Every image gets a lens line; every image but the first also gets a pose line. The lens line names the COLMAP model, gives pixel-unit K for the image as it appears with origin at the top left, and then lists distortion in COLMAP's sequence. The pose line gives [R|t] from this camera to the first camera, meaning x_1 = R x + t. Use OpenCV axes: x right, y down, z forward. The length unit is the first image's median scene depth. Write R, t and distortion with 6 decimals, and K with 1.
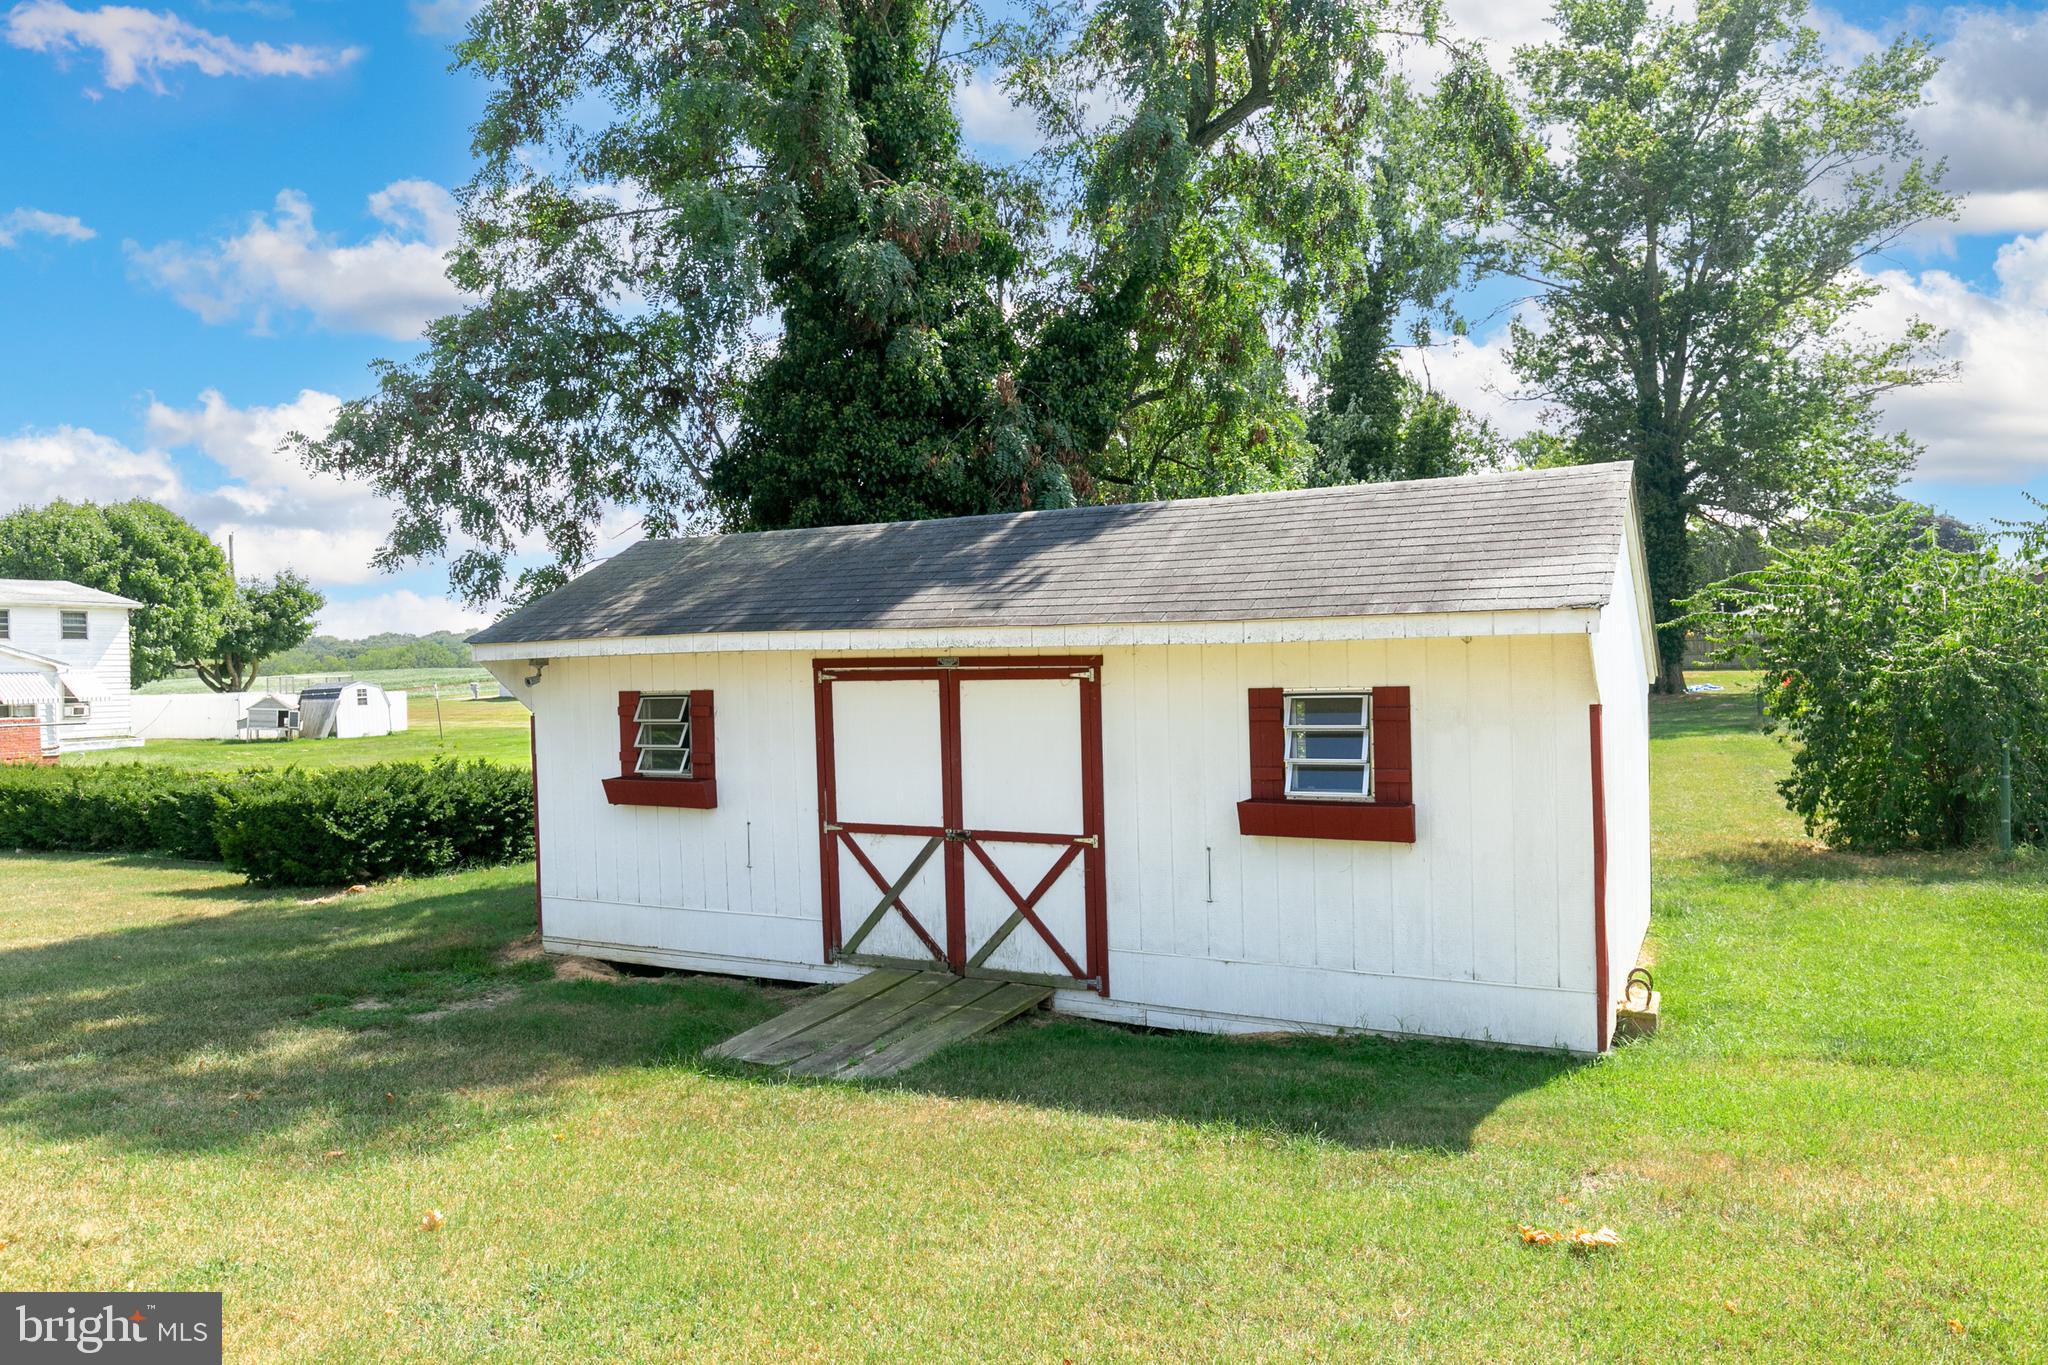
lens RADIAL K [[1330.3, 0, 1014.2], [0, 1330.3, 680.6], [0, 0, 1]] dist [-0.006899, -0.001409]
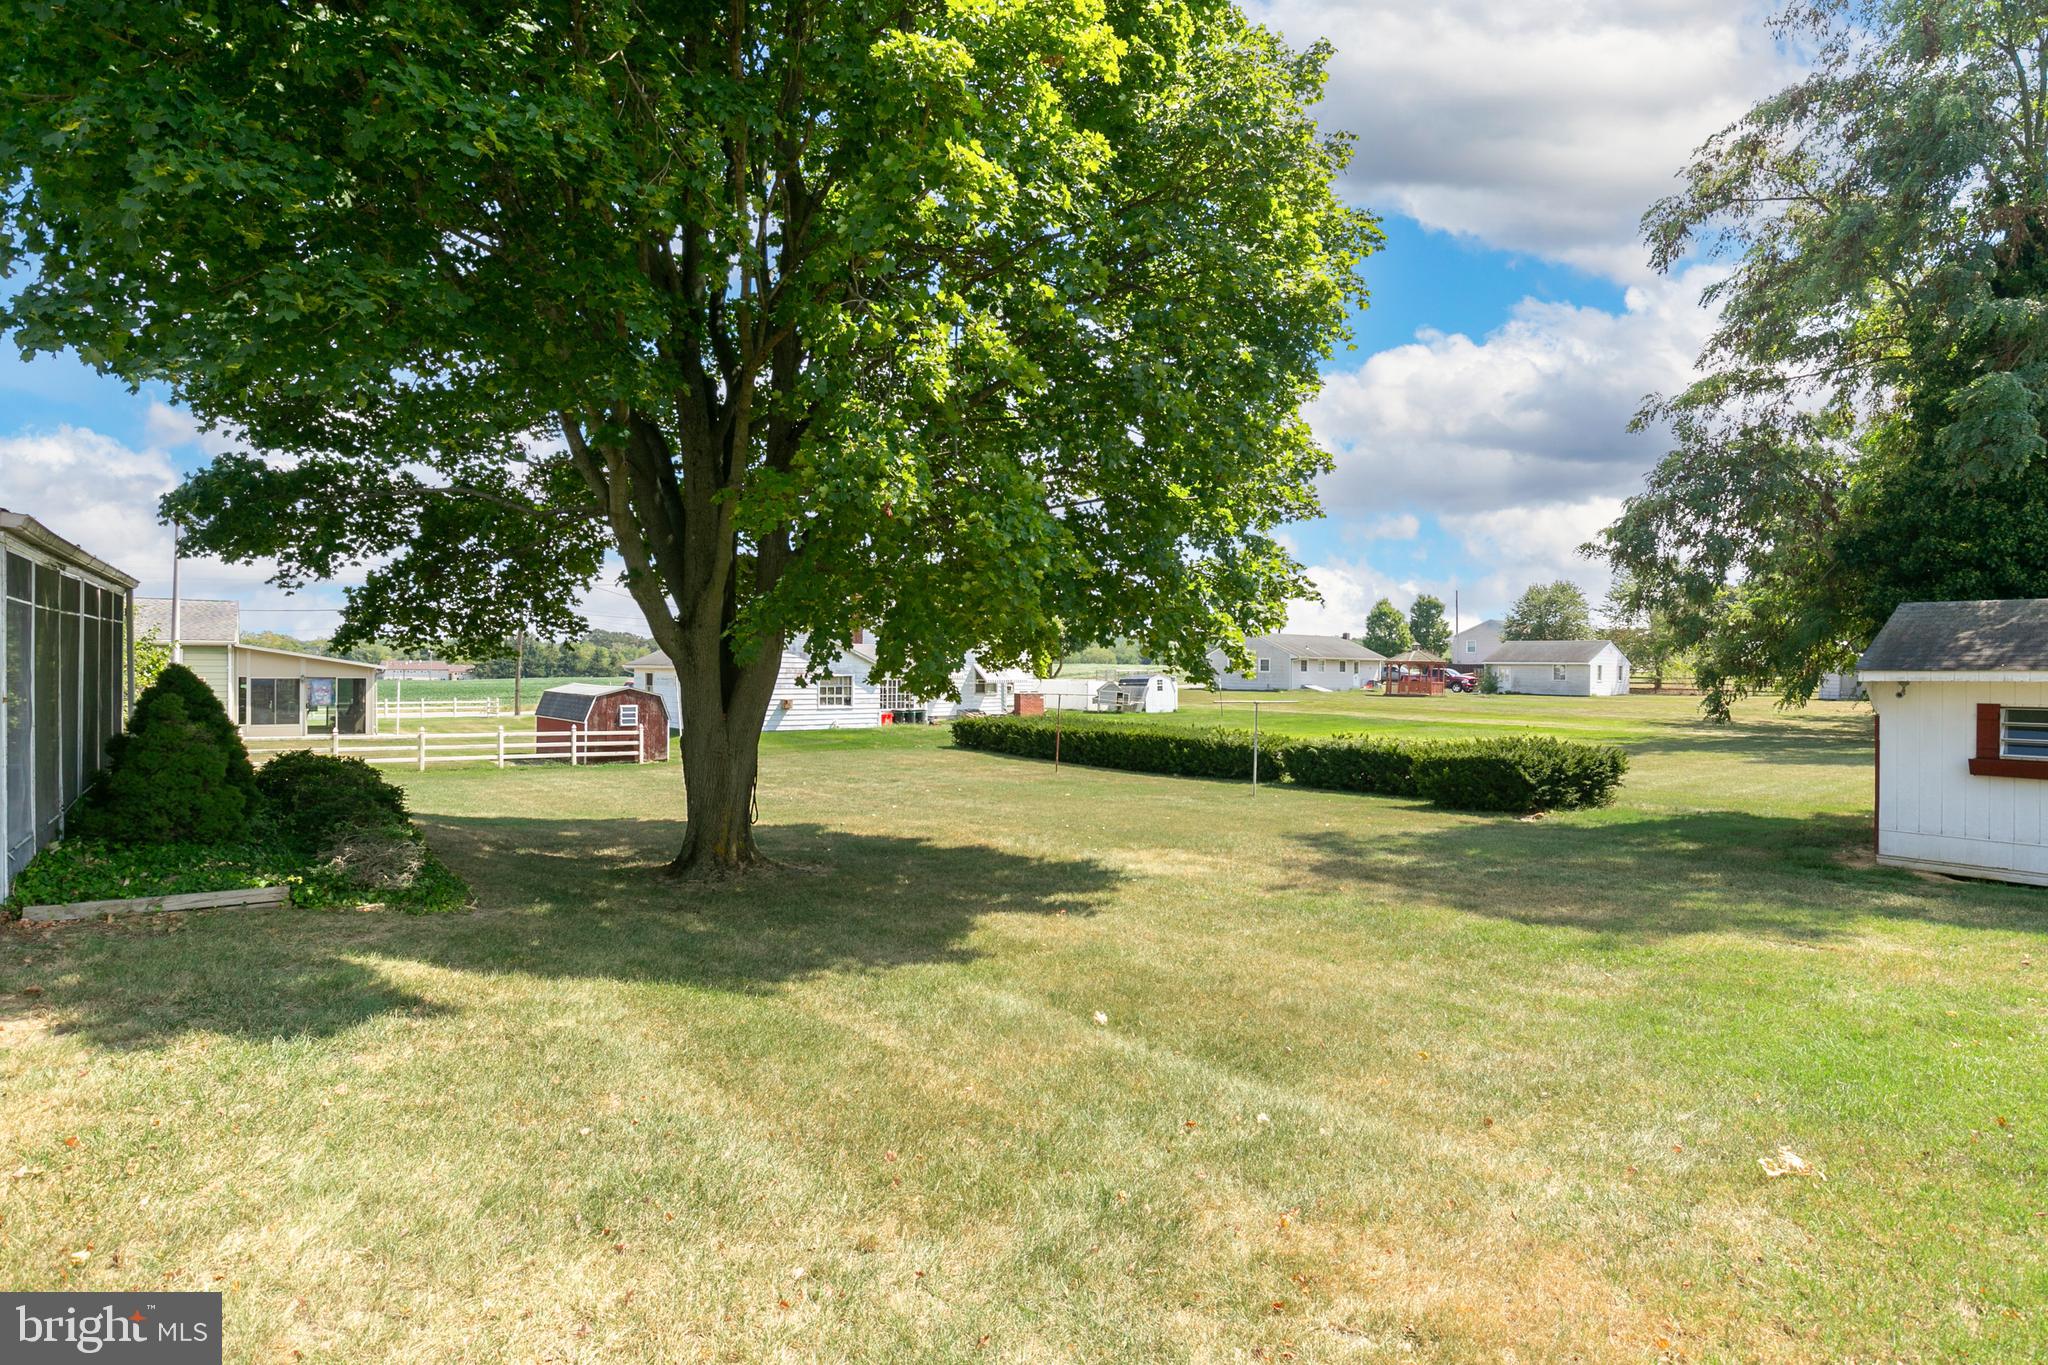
lens RADIAL K [[1036.1, 0, 1024.8], [0, 1036.1, 681.8], [0, 0, 1]] dist [0.002160, -0.001301]
pose [[0.906850, 0.031817, -0.420251, -0.149129], [-0.029899, 0.999491, 0.011151, 0.000410], [0.420392, 0.002453, 0.907339, -0.108913]]
